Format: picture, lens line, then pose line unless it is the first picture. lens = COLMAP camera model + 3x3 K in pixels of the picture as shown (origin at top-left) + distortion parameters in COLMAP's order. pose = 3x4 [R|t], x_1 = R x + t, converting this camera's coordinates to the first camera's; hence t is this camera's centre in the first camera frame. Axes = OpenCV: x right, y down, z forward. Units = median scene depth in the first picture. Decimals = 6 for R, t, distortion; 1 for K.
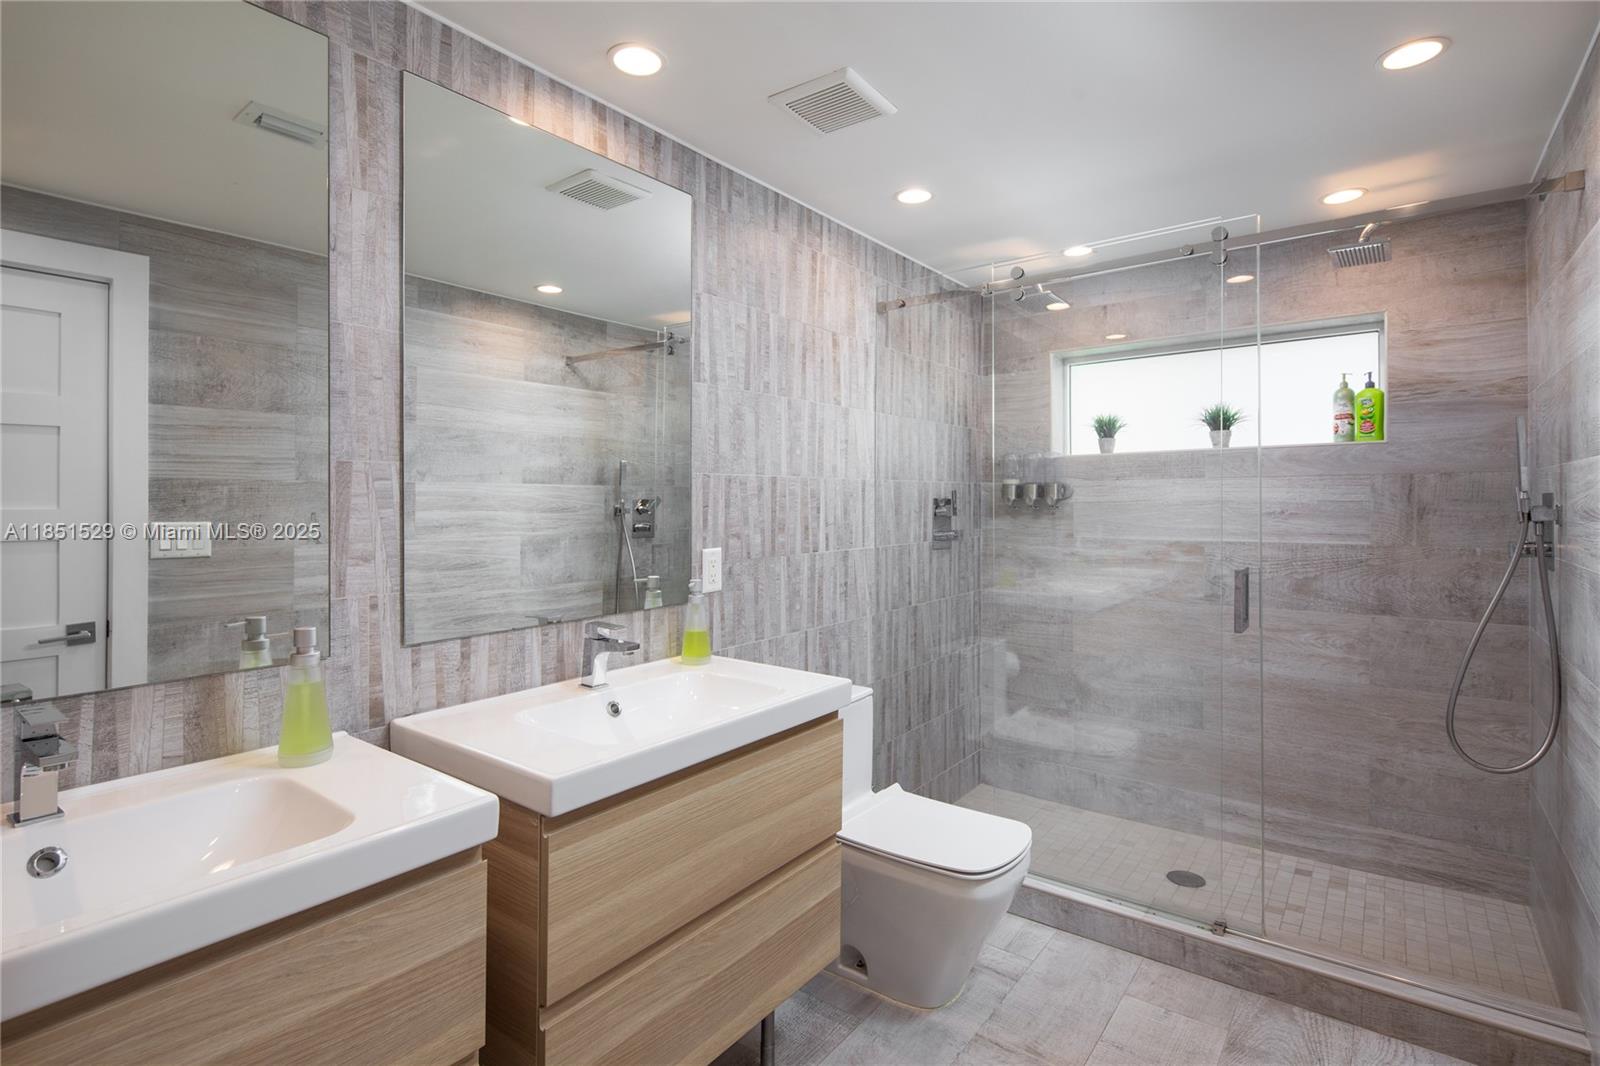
lens RADIAL K [[783.0, 0, 794.7], [0, 783.0, 520.2], [0, 0, 1]] dist [-0.001033, -0.000613]
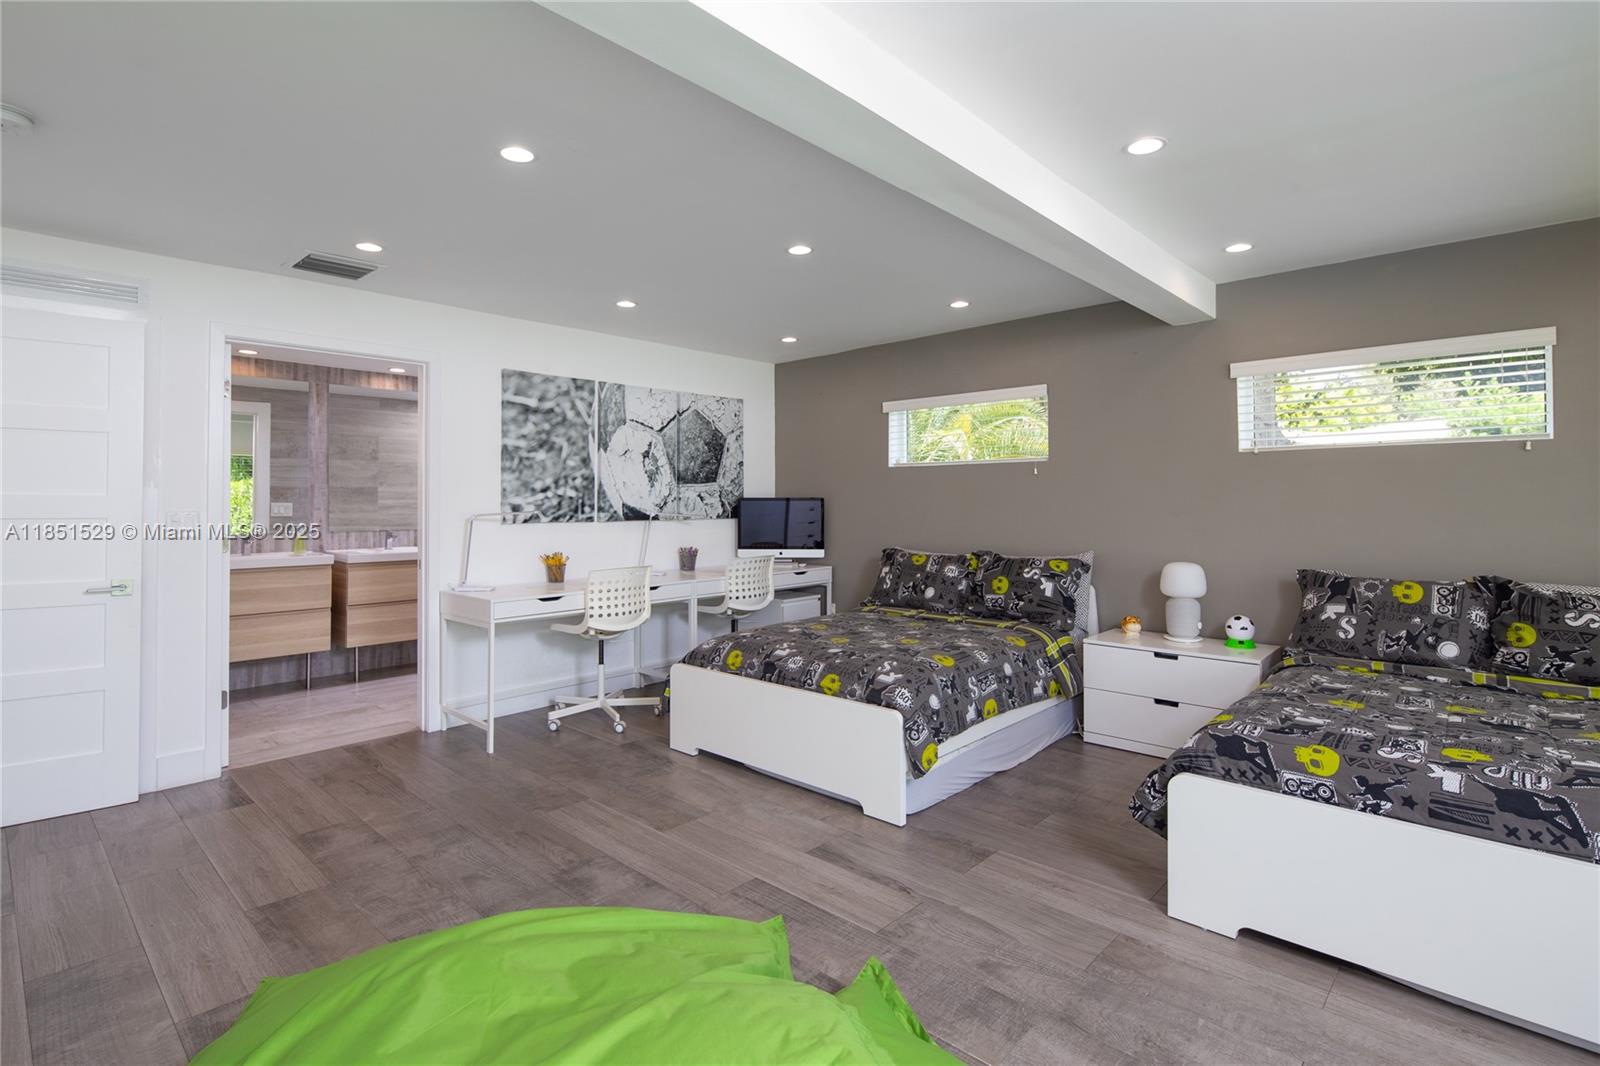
lens RADIAL K [[783.0, 0, 803.9], [0, 783.0, 523.9], [0, 0, 1]] dist [-0.001033, -0.000613]
pose [[0.995178, 0.008451, -0.097719, 1.250585], [-0.007780, 0.999944, 0.007244, 0.041290], [0.097774, -0.006448, 0.995188, -1.480467]]
